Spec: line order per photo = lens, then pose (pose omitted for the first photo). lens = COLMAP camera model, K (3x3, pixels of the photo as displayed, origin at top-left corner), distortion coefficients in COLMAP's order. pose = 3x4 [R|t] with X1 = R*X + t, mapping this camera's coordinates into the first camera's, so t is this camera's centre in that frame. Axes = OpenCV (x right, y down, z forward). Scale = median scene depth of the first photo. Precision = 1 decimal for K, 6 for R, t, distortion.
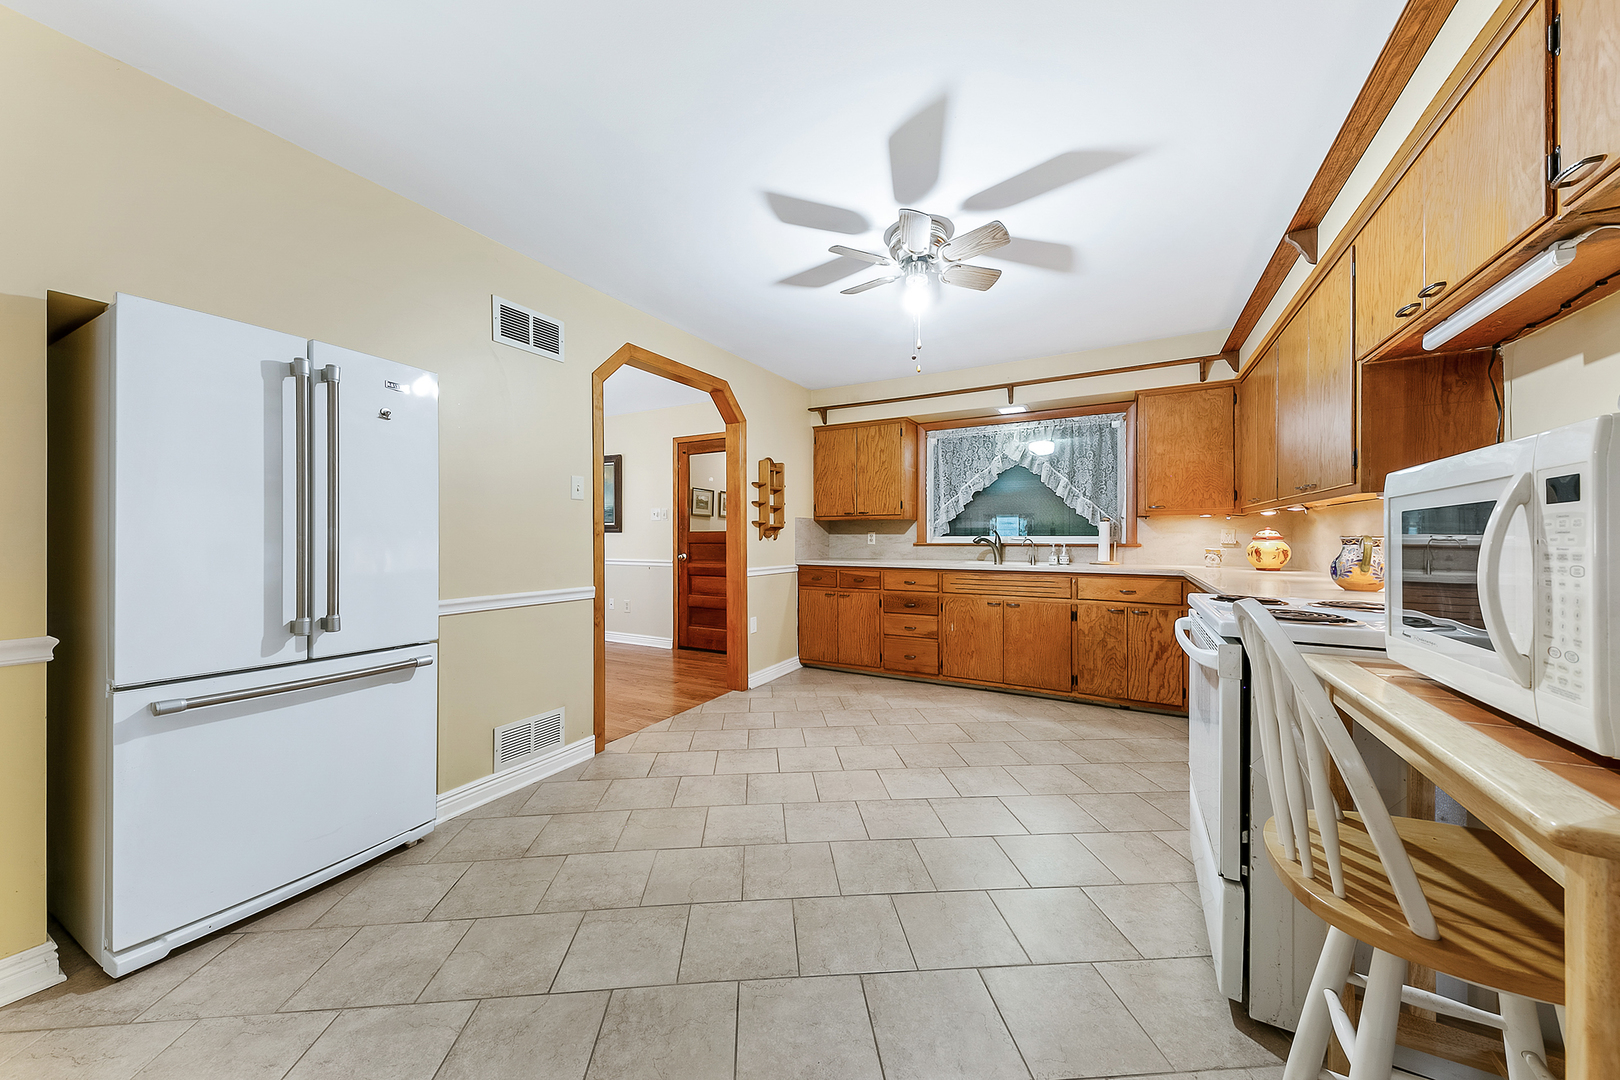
lens RADIAL K [[558.3, 0, 810.0], [0, 558.3, 540.0], [0, 0, 1]] dist [0.001029, -0.000175]
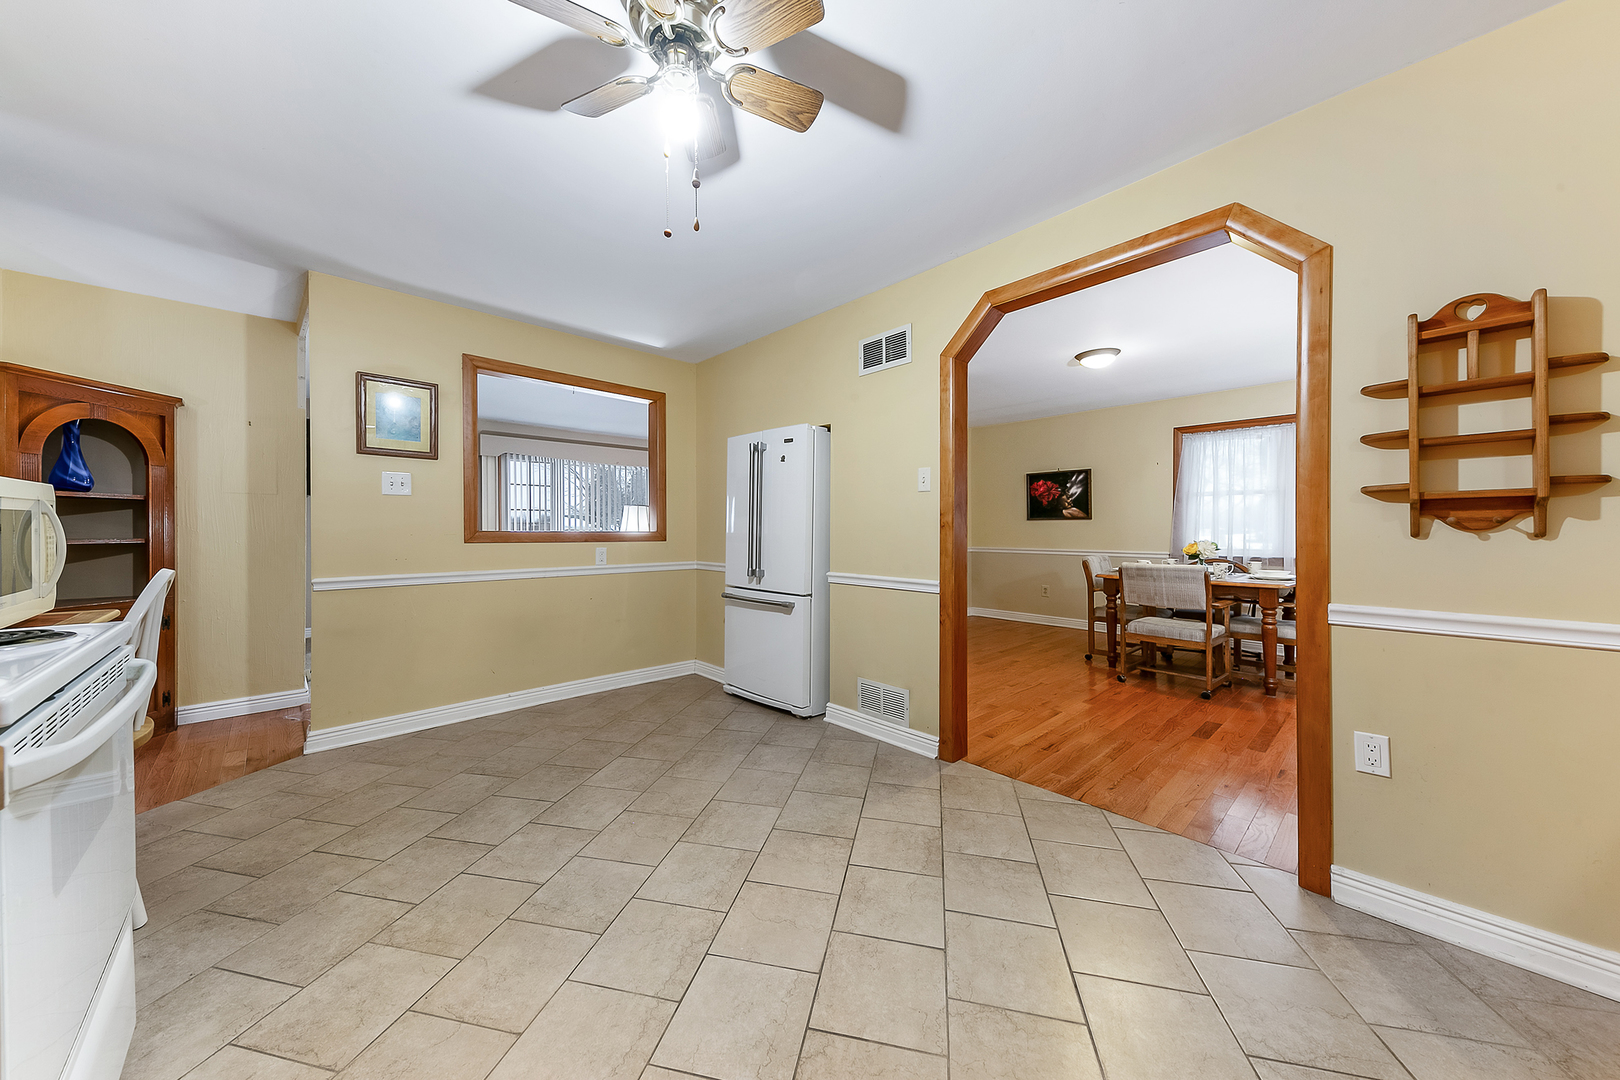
lens RADIAL K [[555.8, 0, 799.0], [0, 555.8, 528.8], [0, 0, 1]] dist [0.021109, -0.000017]
pose [[-0.326105, 0.001524, -0.945332, 0.435075], [-0.002700, 0.999993, 0.002543, -0.005318], [0.945330, 0.003381, -0.326099, 0.806651]]
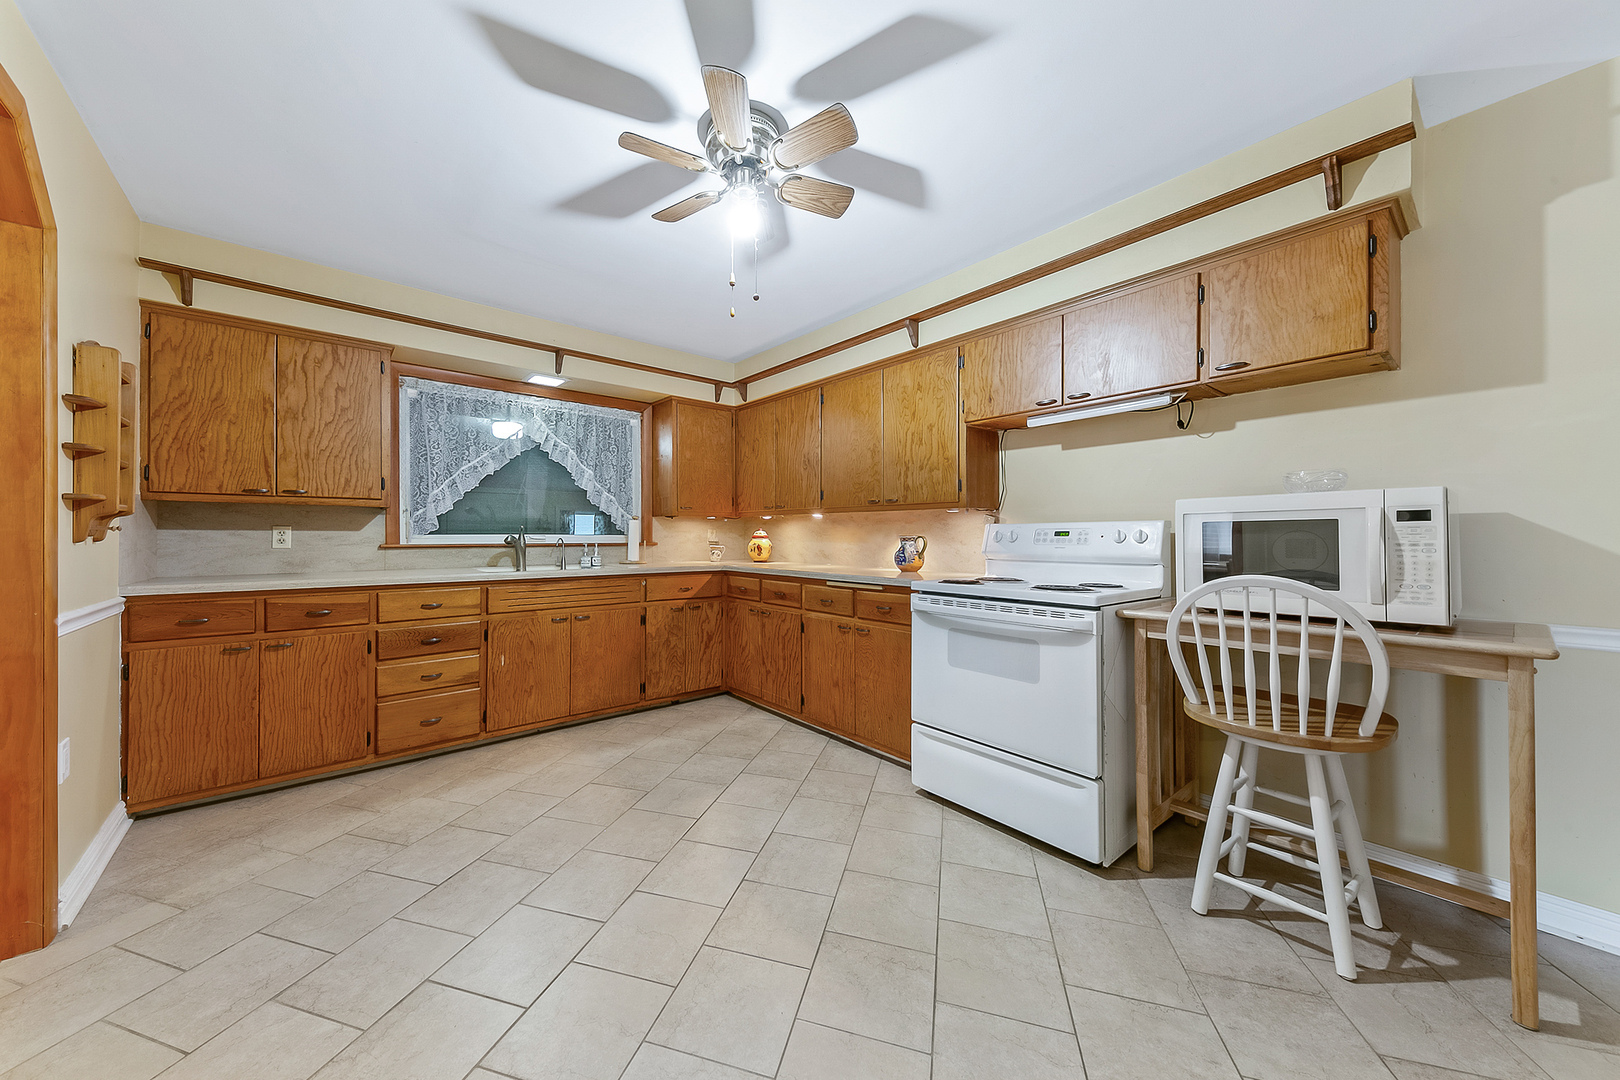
lens RADIAL K [[563.2, 0, 768.3], [0, 563.2, 536.9], [0, 0, 1]] dist [0.014997, -0.000126]
pose [[0.371546, -0.000767, 0.928414, -0.312798], [0.004093, 0.999991, -0.000812, -0.001858], [-0.928406, 0.004102, 0.371545, 0.428820]]
